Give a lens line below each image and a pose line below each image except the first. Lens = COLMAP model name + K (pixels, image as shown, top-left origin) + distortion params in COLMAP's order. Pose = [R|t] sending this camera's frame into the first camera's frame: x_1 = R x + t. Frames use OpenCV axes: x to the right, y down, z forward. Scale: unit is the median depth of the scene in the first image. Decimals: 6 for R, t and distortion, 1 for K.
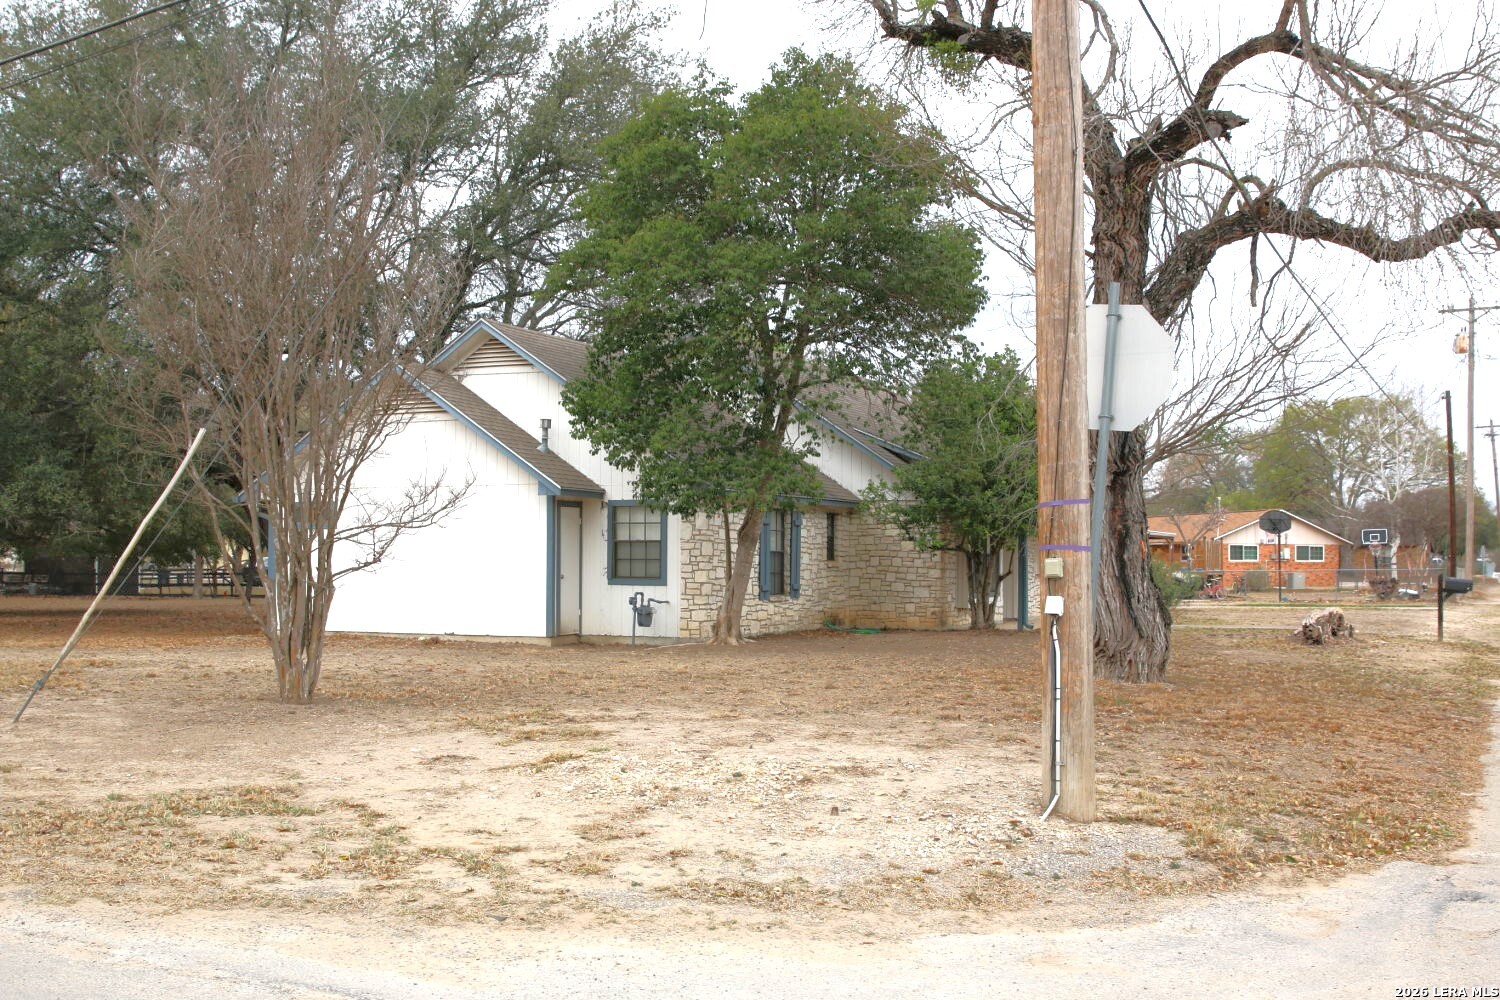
lens RADIAL K [[1655.1, 0, 754.8], [0, 1655.1, 509.7], [0, 0, 1]] dist [-0.076025, 0.000000]
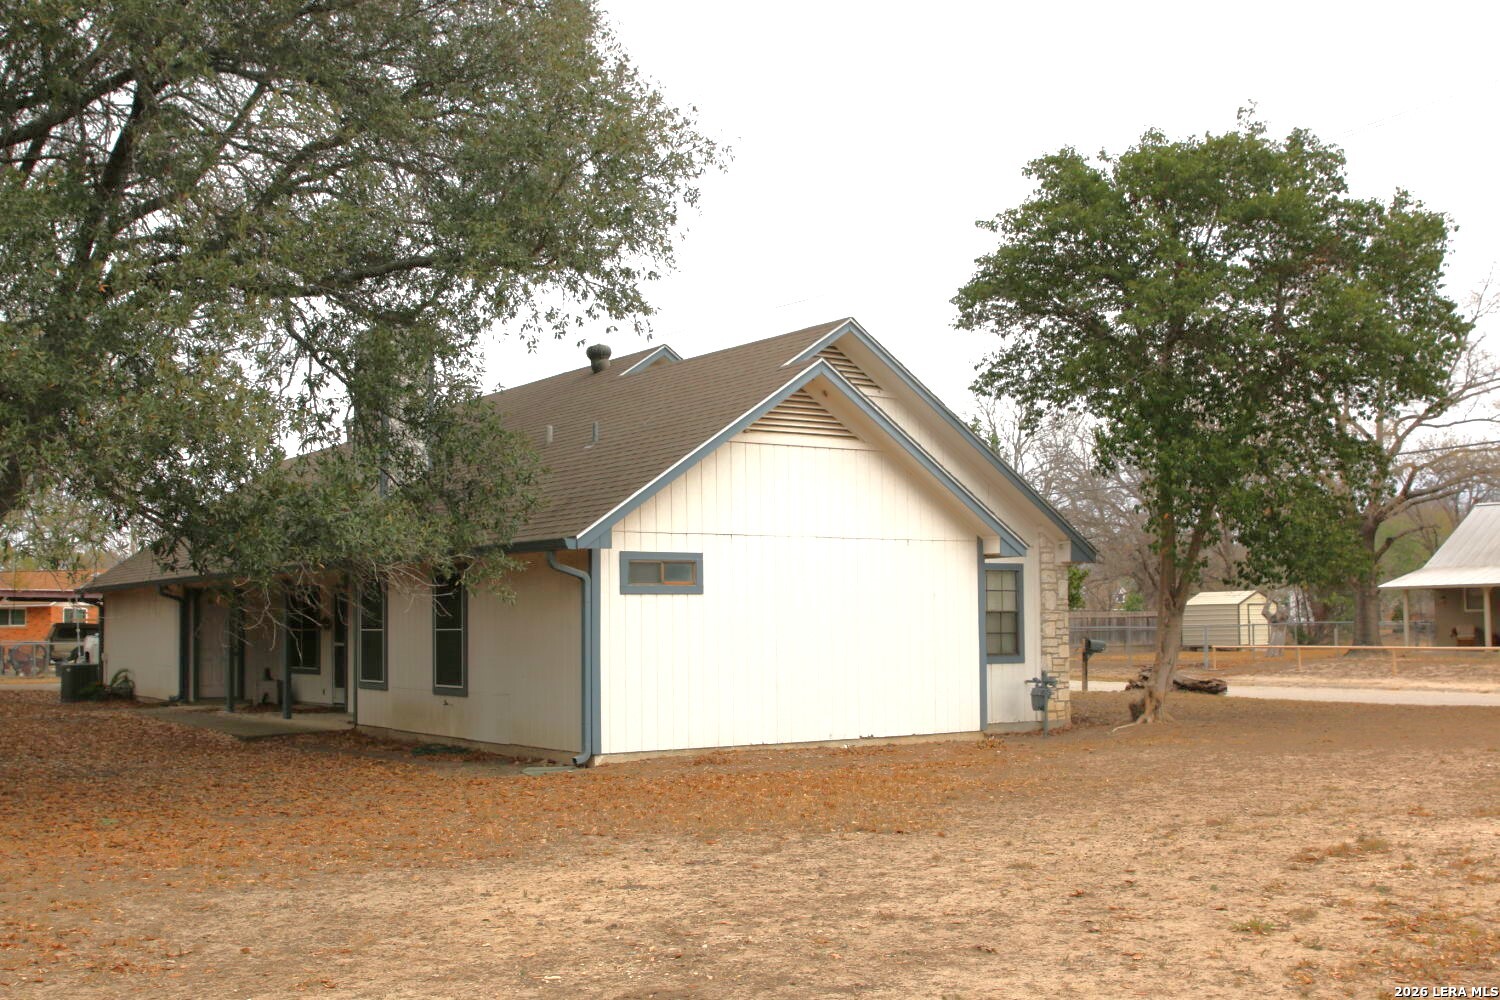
lens RADIAL K [[1655.1, 0, 758.0], [0, 1655.1, 497.9], [0, 0, 1]] dist [-0.076025, 0.000000]
pose [[0.505584, 0.057490, 0.860860, -0.872581], [-0.015211, 0.998216, -0.057730, 0.011849], [-0.862643, 0.016093, 0.505557, 0.679612]]
